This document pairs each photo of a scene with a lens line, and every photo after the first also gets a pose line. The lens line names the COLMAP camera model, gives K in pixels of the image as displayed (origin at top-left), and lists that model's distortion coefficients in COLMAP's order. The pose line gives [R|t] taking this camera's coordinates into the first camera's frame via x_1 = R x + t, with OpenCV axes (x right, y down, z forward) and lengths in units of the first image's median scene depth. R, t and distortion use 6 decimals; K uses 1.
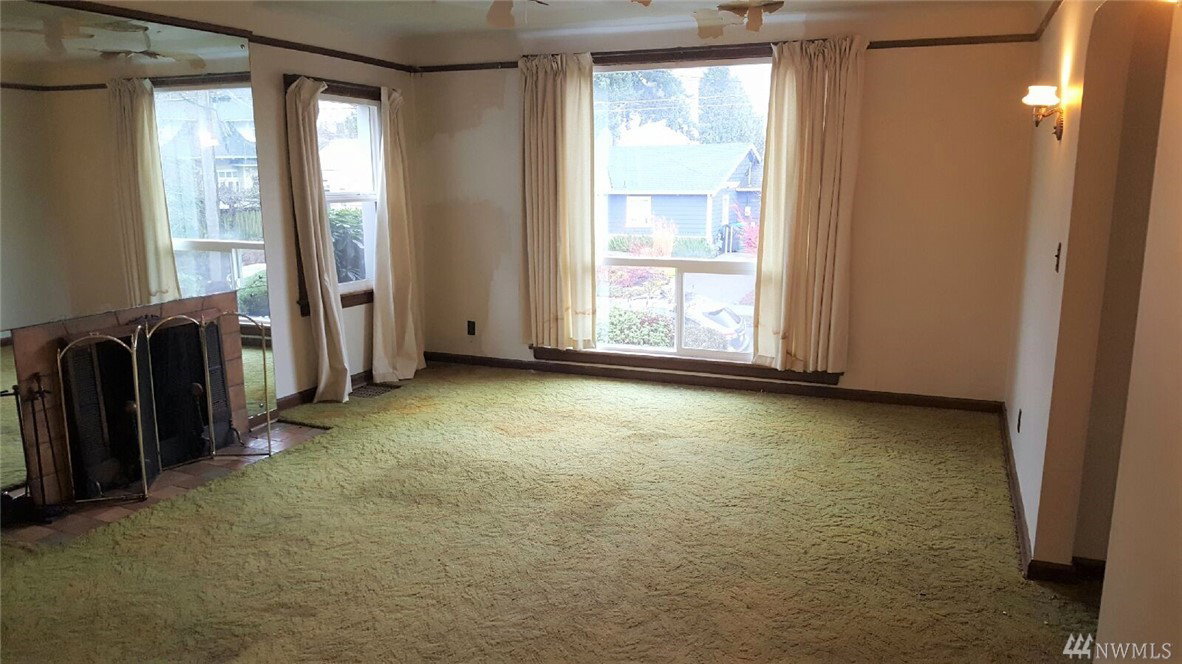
lens RADIAL K [[889.8, 0, 587.2], [0, 889.8, 378.9], [0, 0, 1]] dist [0.198020, -0.456873]
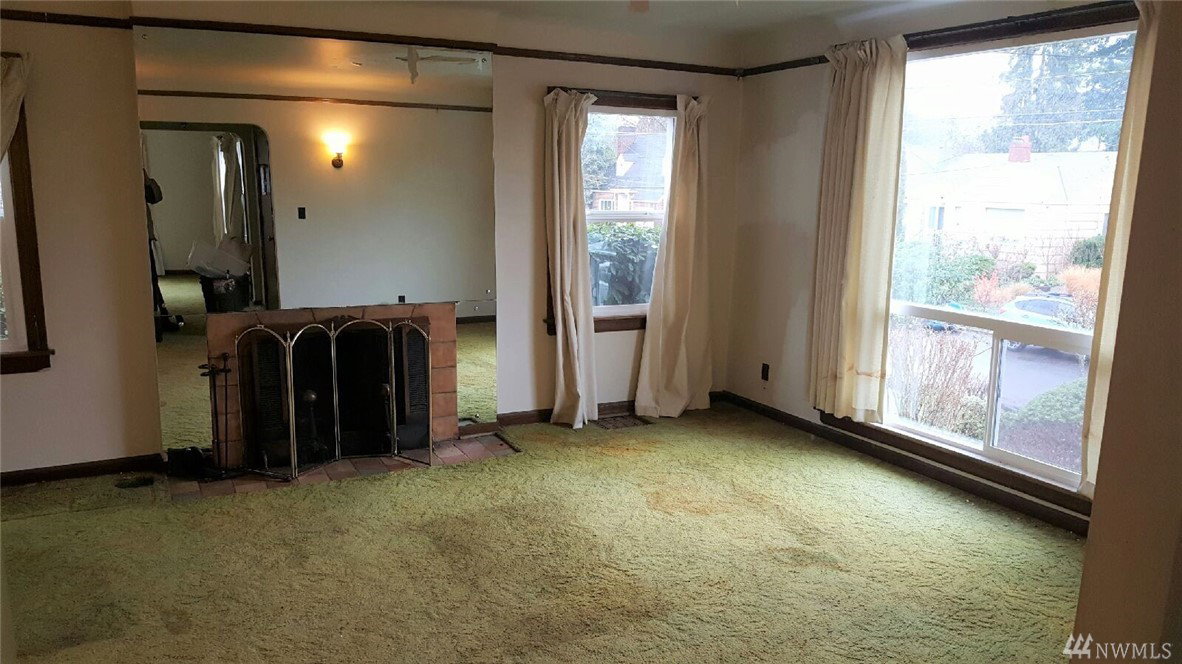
lens RADIAL K [[889.8, 0, 587.2], [0, 889.8, 378.9], [0, 0, 1]] dist [0.198020, -0.456873]
pose [[0.744274, 0.157190, -0.649112, 0.342203], [-0.165925, 0.984956, 0.048269, -0.073287], [0.646935, 0.071779, 0.759160, 0.284125]]
